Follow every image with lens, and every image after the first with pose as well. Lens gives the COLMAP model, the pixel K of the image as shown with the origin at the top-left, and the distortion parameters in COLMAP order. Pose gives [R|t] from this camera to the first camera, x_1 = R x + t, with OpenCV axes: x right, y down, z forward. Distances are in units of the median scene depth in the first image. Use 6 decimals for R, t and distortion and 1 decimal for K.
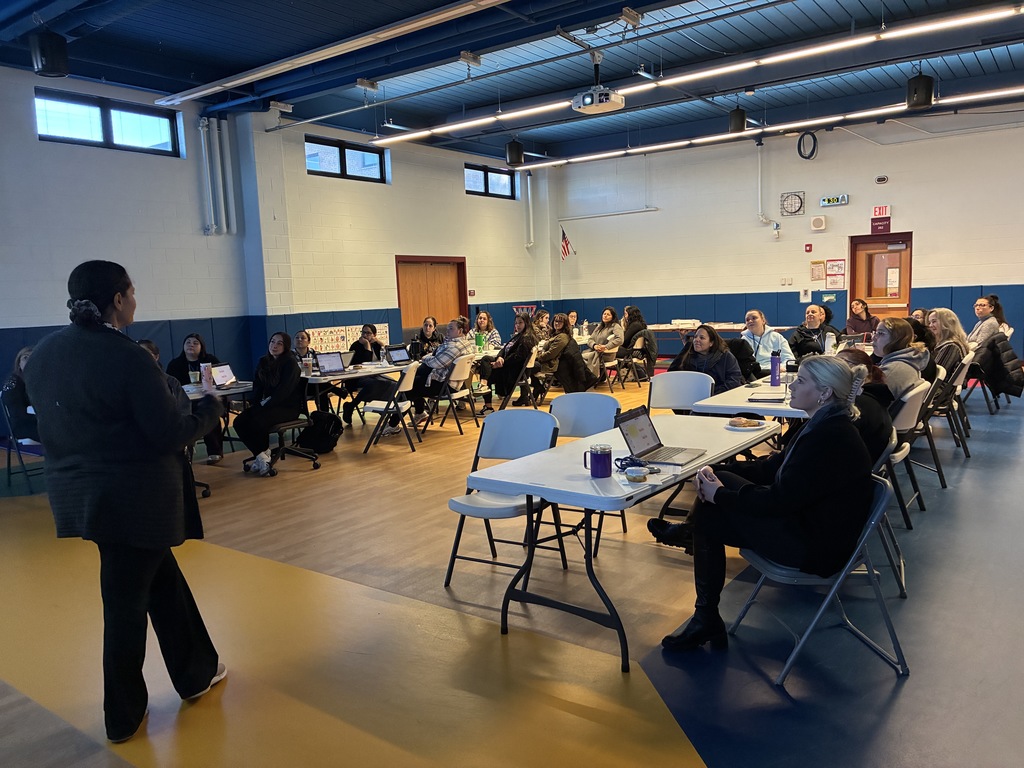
lens RADIAL K [[772.7, 0, 512.0], [0, 772.7, 384.0], [0, 0, 1]] dist [0.073429, -0.093163]
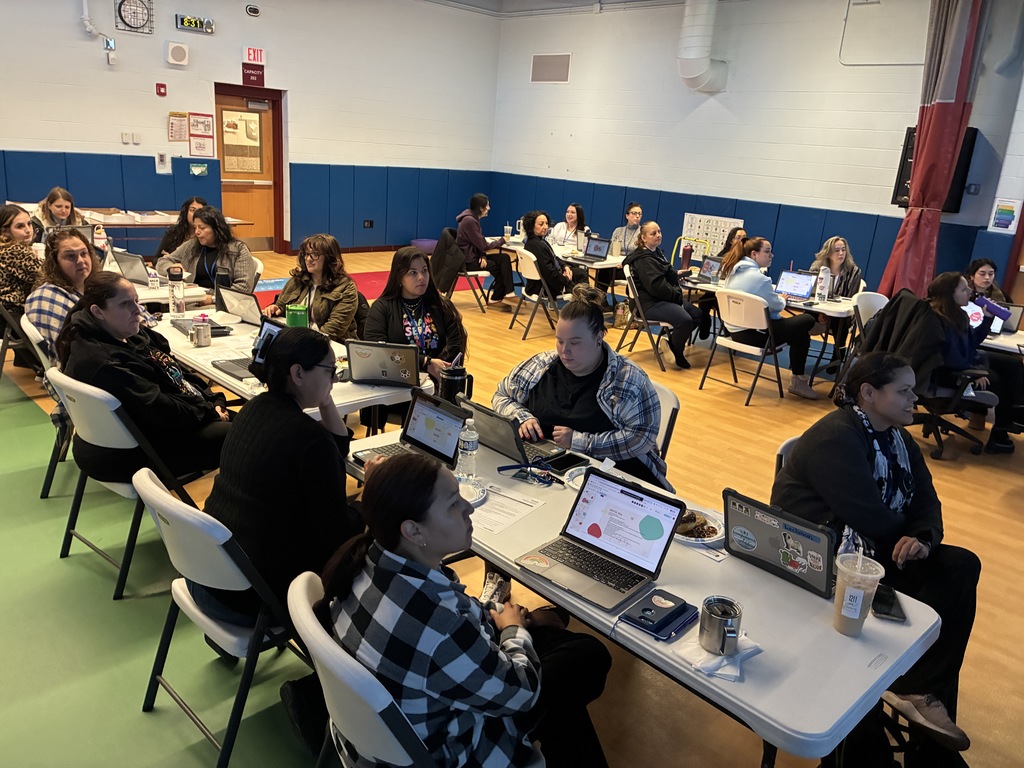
lens RADIAL K [[770.7, 0, 523.0], [0, 770.7, 384.4], [0, 0, 1]] dist [0.045737, -0.058989]
pose [[0.162193, -0.242437, 0.956514, -0.280965], [0.031241, 0.970124, 0.240589, -0.084197], [-0.986264, -0.009140, 0.164921, 0.612539]]
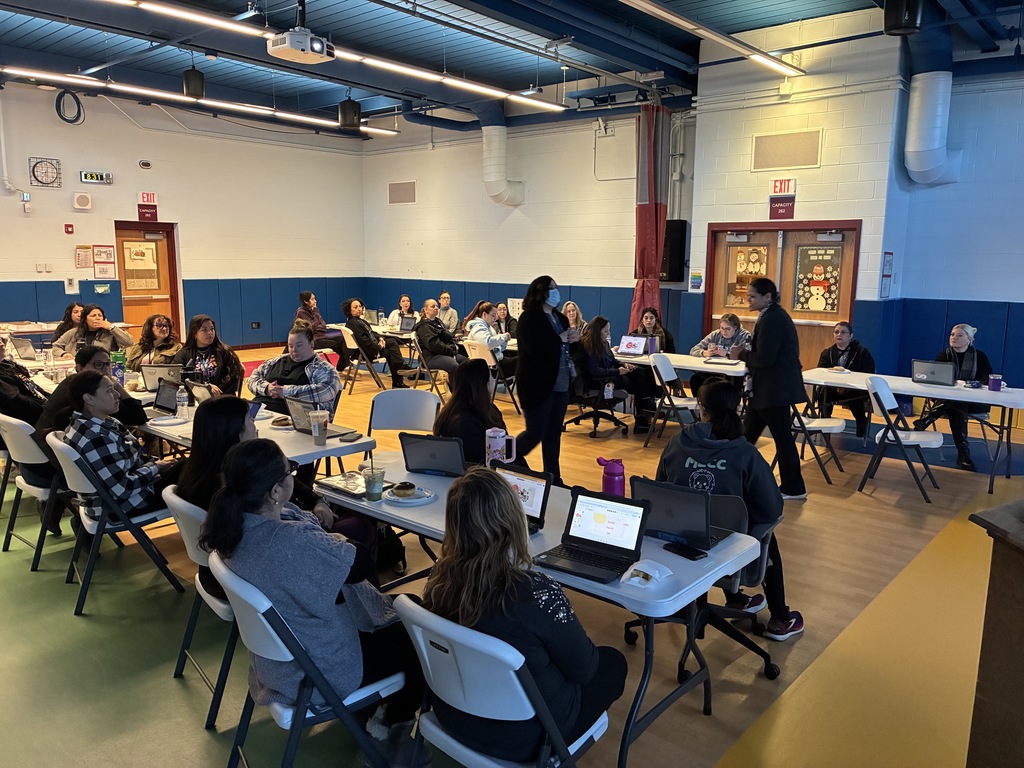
lens RADIAL K [[770.7, 0, 523.0], [0, 770.7, 384.4], [0, 0, 1]] dist [0.045737, -0.058989]
pose [[0.091251, -0.121235, 0.988421, -0.445104], [0.098095, 0.988829, 0.112229, -0.057553], [-0.990985, 0.086718, 0.102124, 0.467627]]
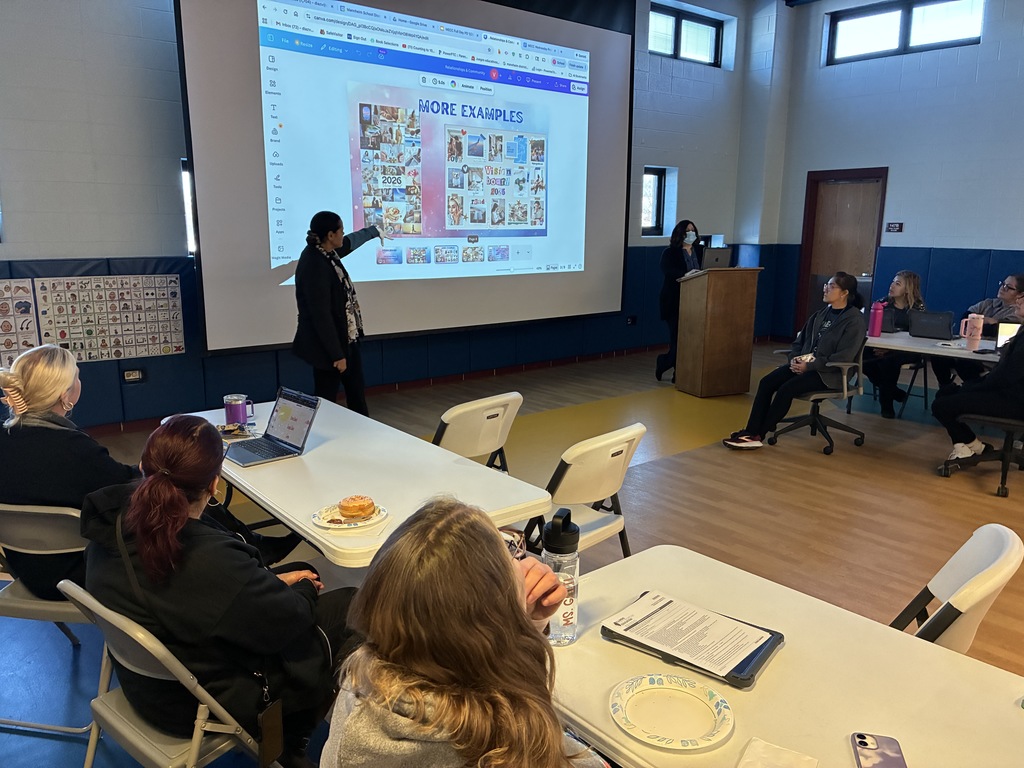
lens RADIAL K [[778.4, 0, 498.7], [0, 778.4, 382.4], [0, 0, 1]] dist [0.065019, -0.067434]
pose [[-0.258390, 0.232041, -0.937759, 0.240365], [-0.102186, 0.958713, 0.265382, -0.060901], [0.960621, 0.164398, -0.224010, 0.371301]]
